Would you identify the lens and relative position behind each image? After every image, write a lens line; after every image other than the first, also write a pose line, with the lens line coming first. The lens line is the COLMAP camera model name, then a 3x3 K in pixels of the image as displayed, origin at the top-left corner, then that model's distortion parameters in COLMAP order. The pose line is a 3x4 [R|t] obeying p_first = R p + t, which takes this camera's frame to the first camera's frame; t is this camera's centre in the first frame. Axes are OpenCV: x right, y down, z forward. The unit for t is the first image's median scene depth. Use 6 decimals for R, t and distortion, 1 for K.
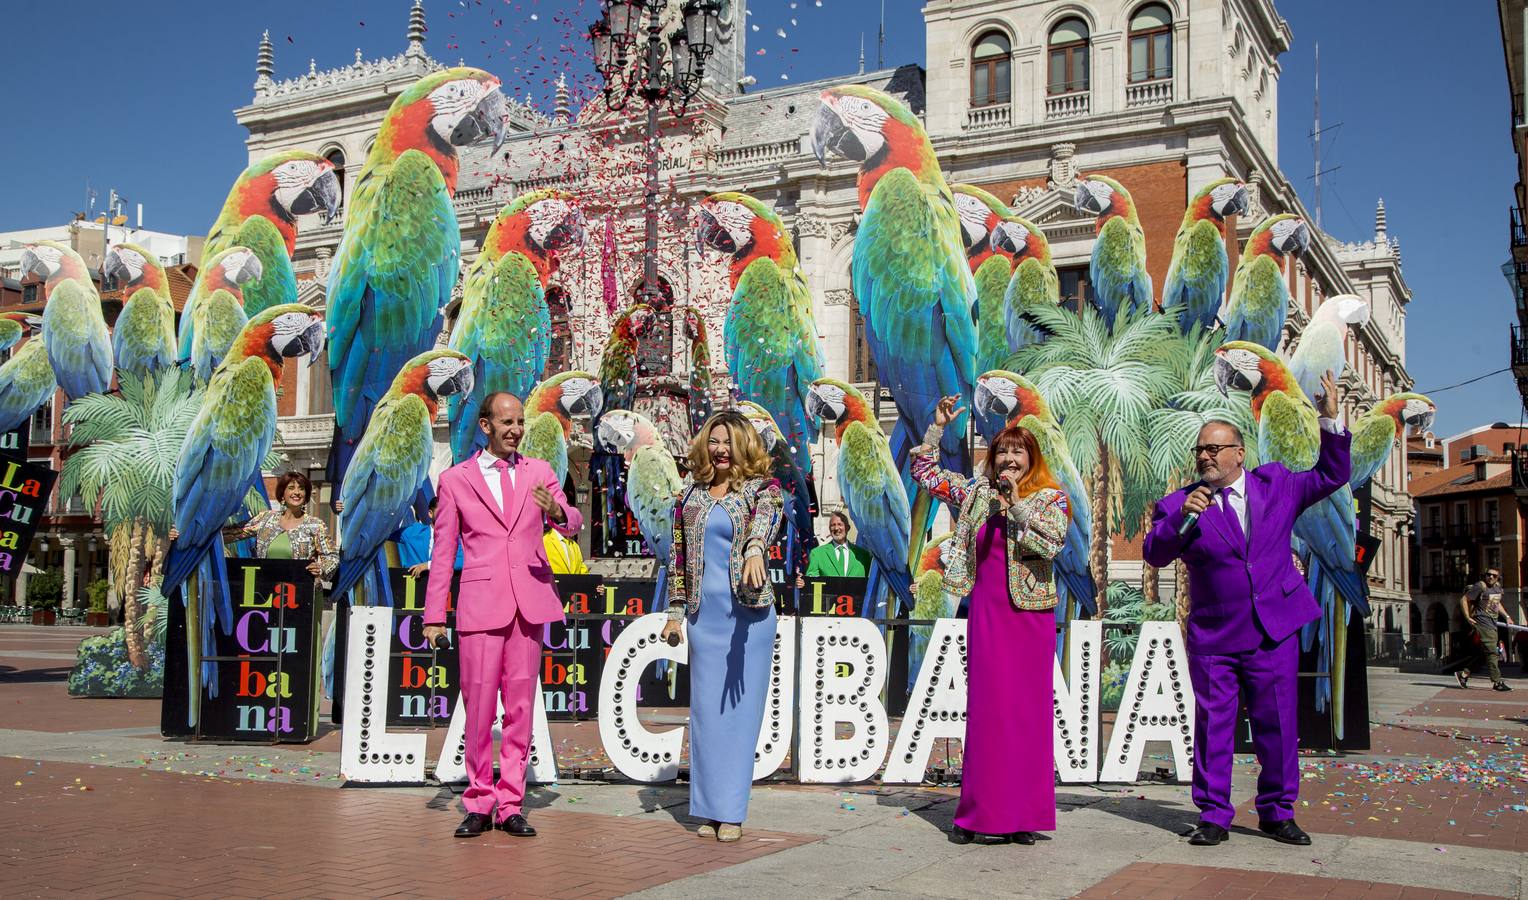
lens RADIAL K [[1722.8, 0, 741.3], [0, 1722.8, 483.0], [0, 0, 1]] dist [0.002450, 0.165158]
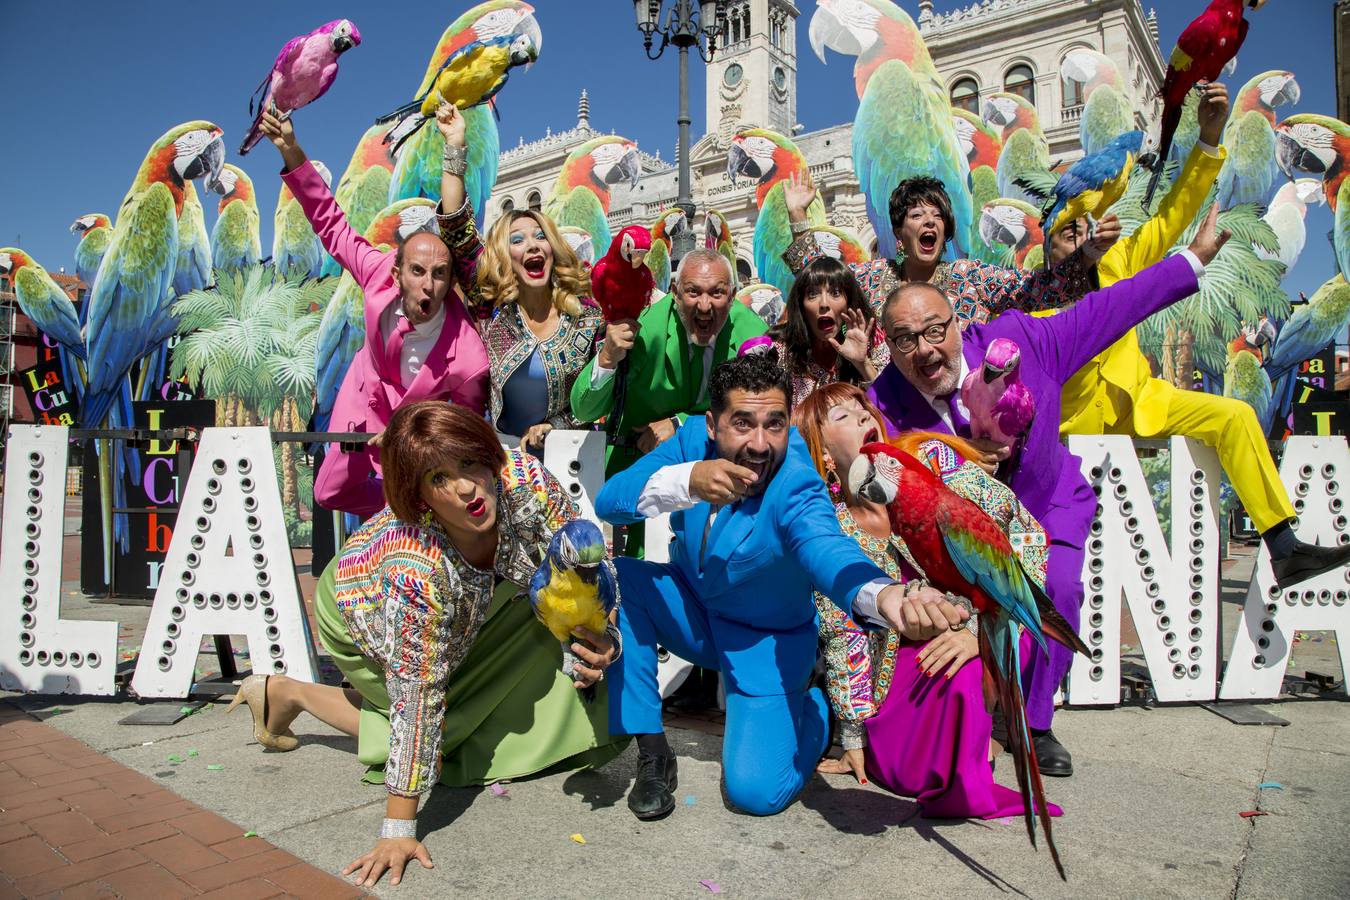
lens RADIAL K [[938.3, 0, 673.1], [0, 938.3, 453.2], [0, 0, 1]] dist [-0.127602, 0.070792]
pose [[0.986993, -0.017370, -0.159825, 0.043447], [0.022831, 0.999214, 0.032398, 0.044573], [0.159136, -0.035625, 0.986614, 0.409303]]
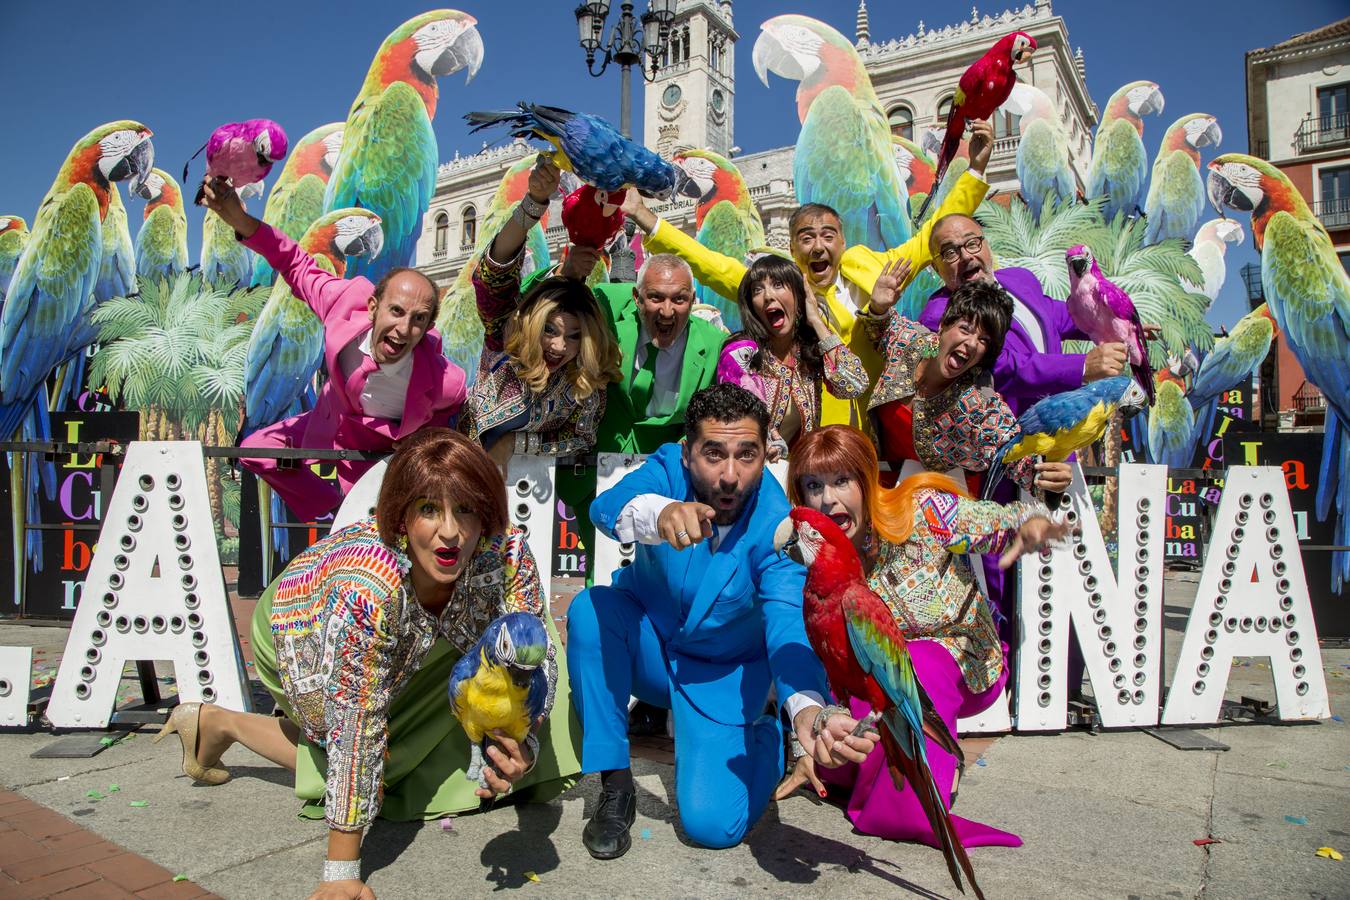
lens RADIAL K [[939.0, 0, 671.2], [0, 939.0, 463.6], [0, 0, 1]] dist [-0.133991, 0.077333]
pose [[0.996125, -0.005365, -0.087785, 0.038584], [0.007504, 0.999682, 0.024055, 0.044005], [0.087628, -0.024621, 0.995849, 0.412964]]
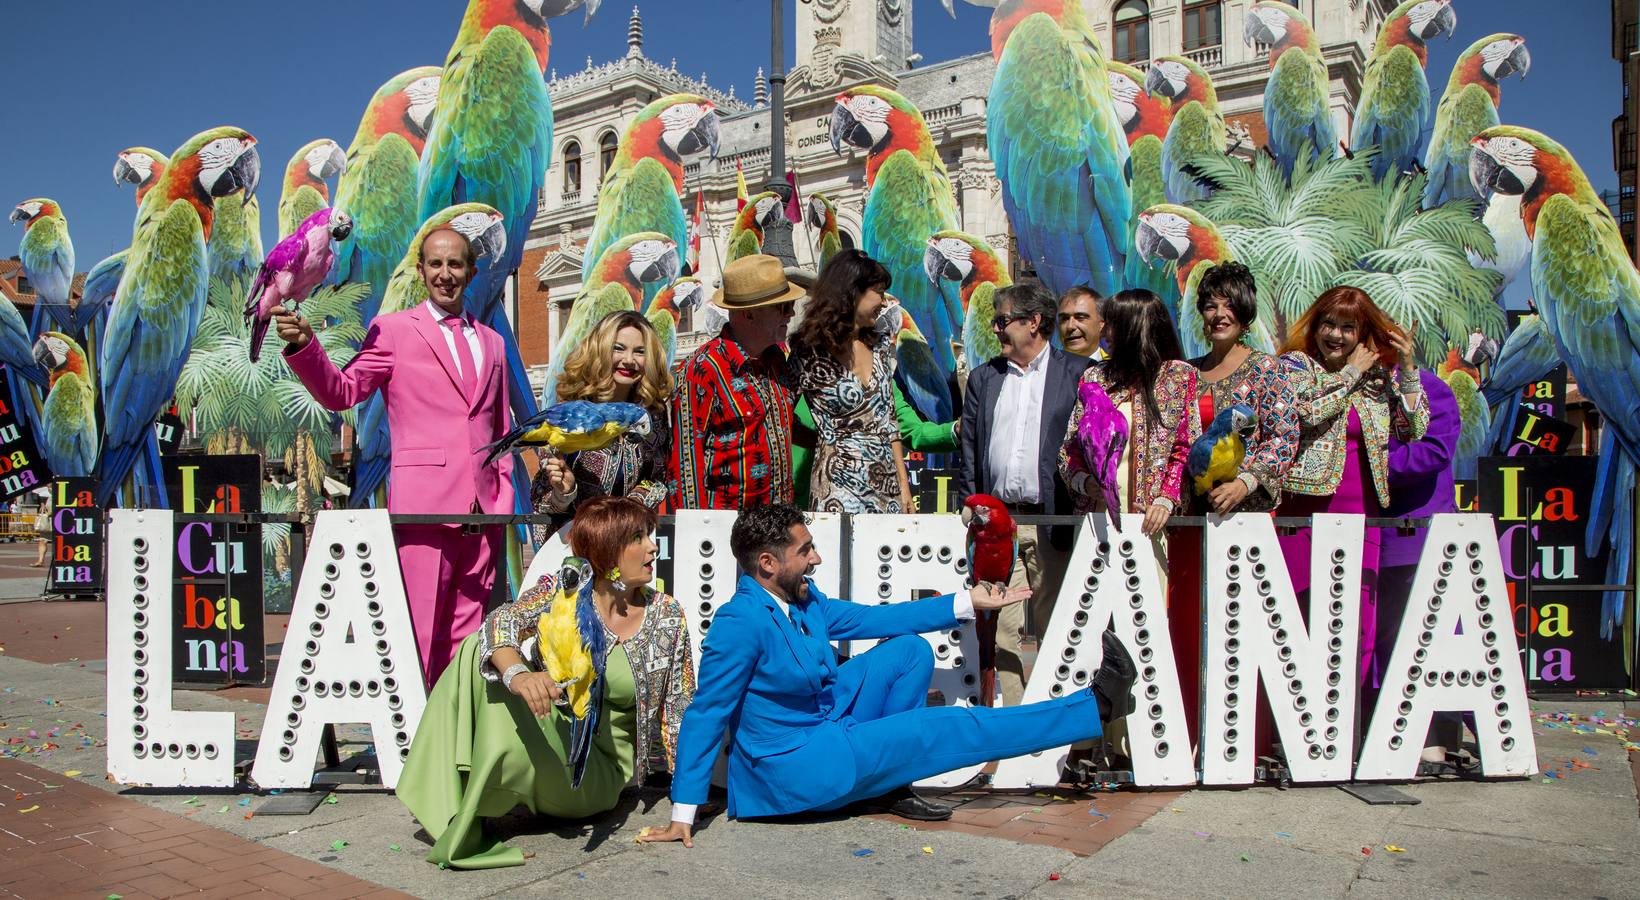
lens RADIAL K [[1231.9, 0, 766.3], [0, 1231.9, 561.7], [0, 0, 1]] dist [-0.120387, 0.059683]
pose [[0.989356, -0.011263, -0.145080, 0.040771], [0.026705, 0.994121, 0.104933, 0.029726], [0.143045, -0.107691, 0.983840, 0.351681]]
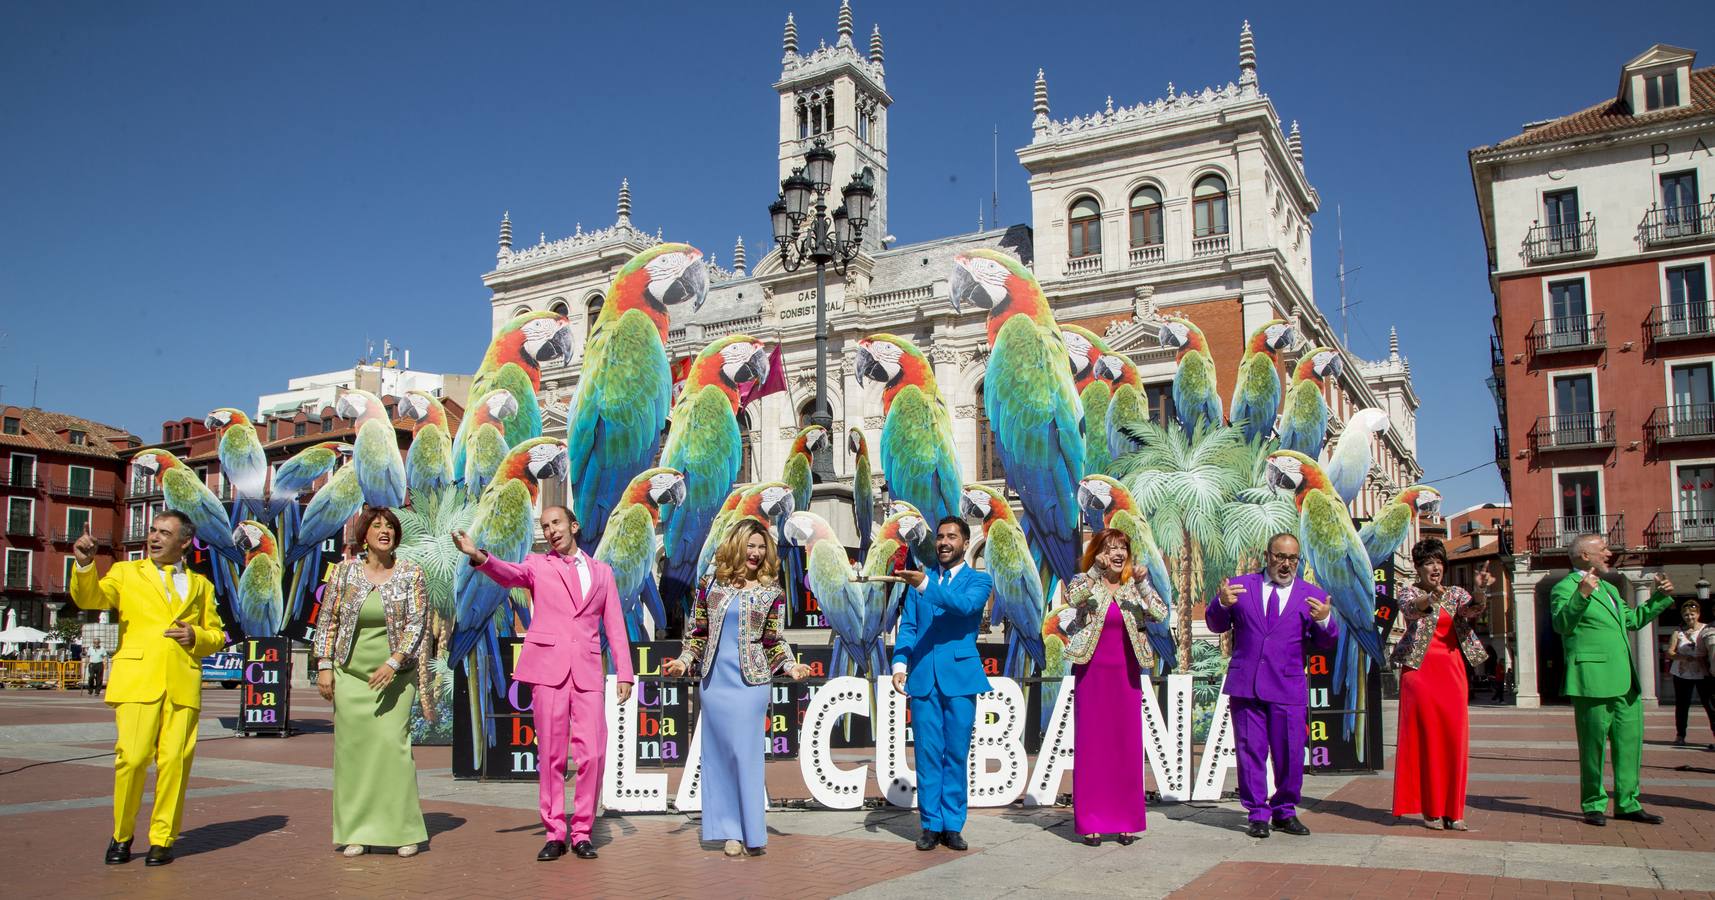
lens RADIAL K [[1414.5, 0, 866.1], [0, 1414.5, 555.9], [0, 0, 1]] dist [-0.140565, 0.085802]
pose [[0.999730, -0.019618, -0.012486, -0.010809], [0.019585, 0.999804, -0.002810, -0.006108], [0.012539, 0.002565, 0.999918, -0.025224]]
